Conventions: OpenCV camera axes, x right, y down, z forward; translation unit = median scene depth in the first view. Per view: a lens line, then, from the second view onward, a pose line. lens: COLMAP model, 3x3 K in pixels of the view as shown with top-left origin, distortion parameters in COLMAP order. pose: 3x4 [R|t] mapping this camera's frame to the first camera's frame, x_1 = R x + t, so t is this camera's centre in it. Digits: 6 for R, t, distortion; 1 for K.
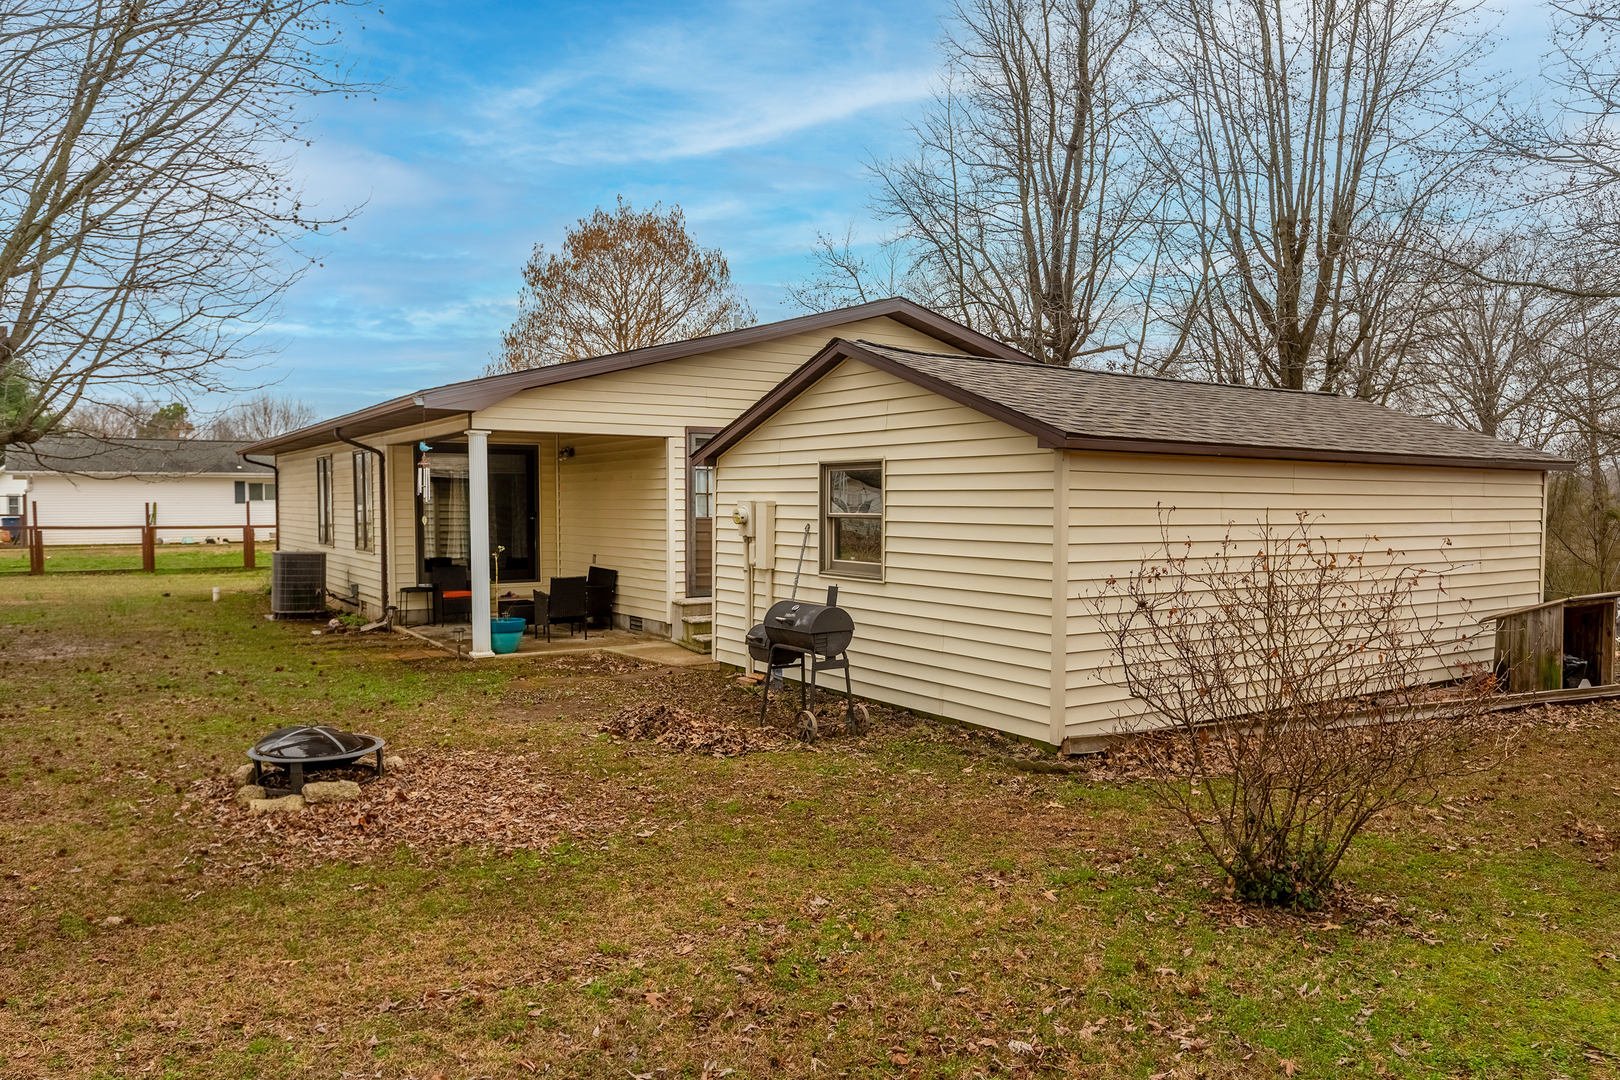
lens RADIAL K [[1138.4, 0, 810.9], [0, 1138.4, 540.7], [0, 0, 1]] dist [-0.030101, -0.000165]
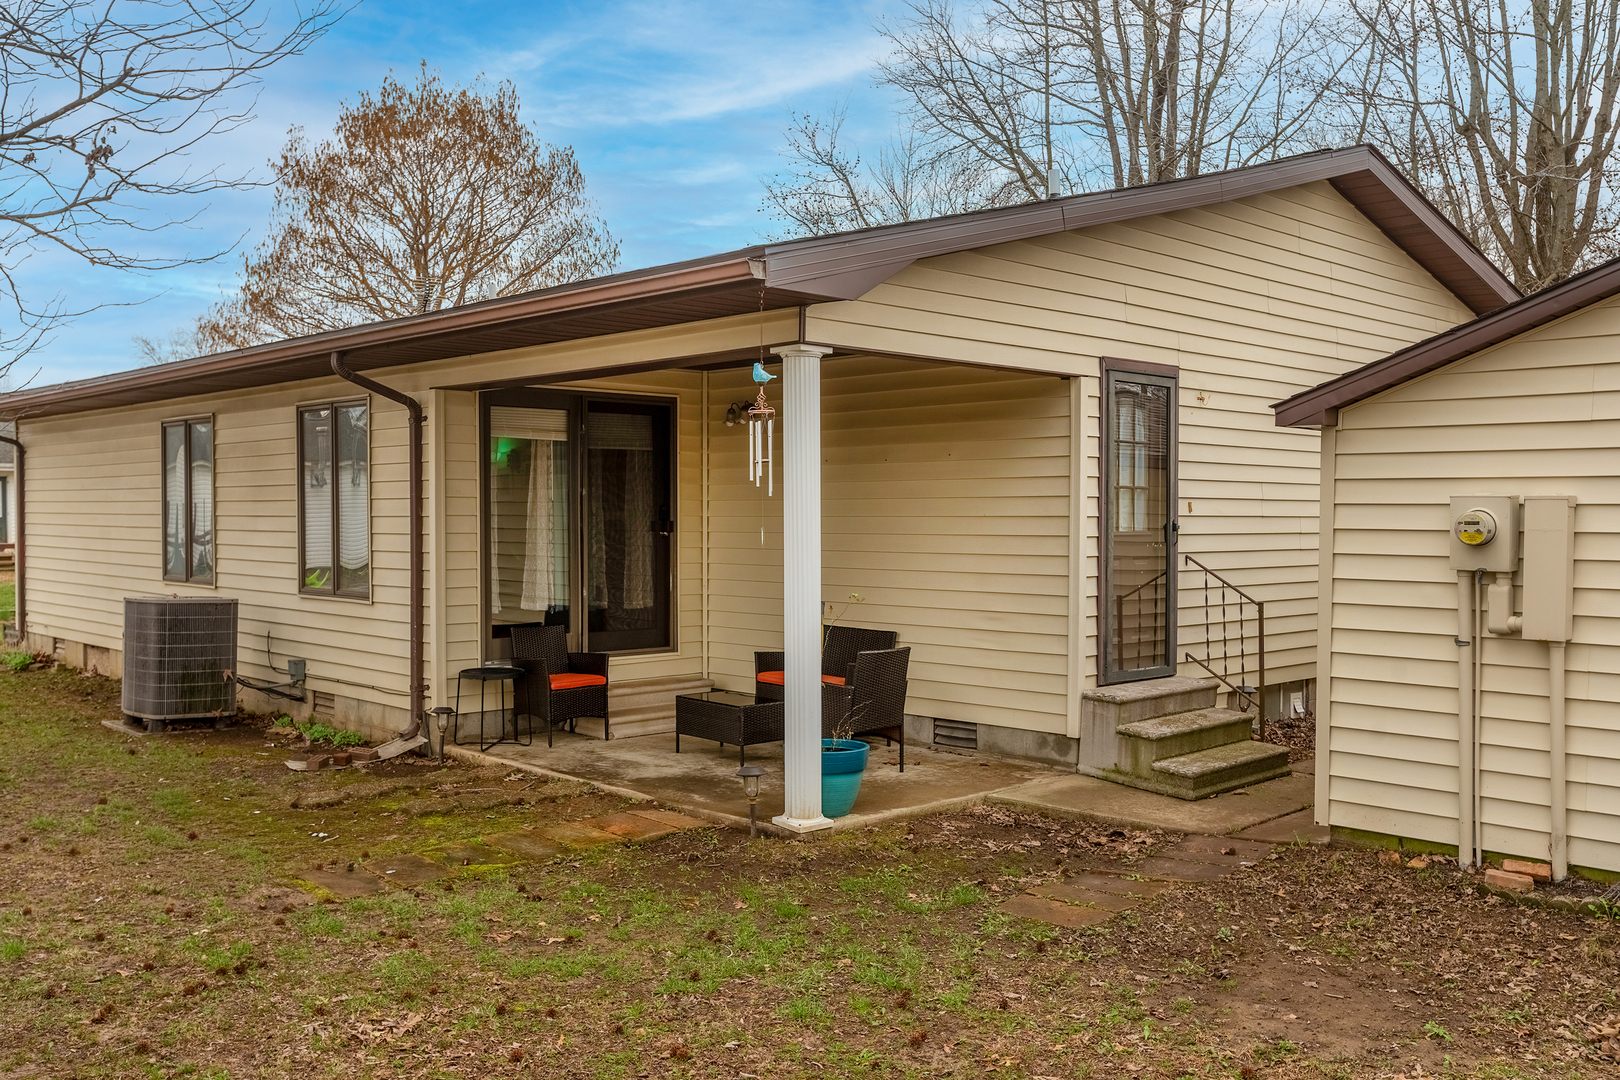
lens RADIAL K [[1473.2, 0, 809.2], [0, 1473.2, 535.1], [0, 0, 1]] dist [-0.043011, -0.002793]
pose [[0.983493, 0.000822, 0.180946, -0.322337], [0.002905, 0.999789, -0.020331, -0.005193], [-0.180924, 0.020521, 0.983283, 0.322950]]
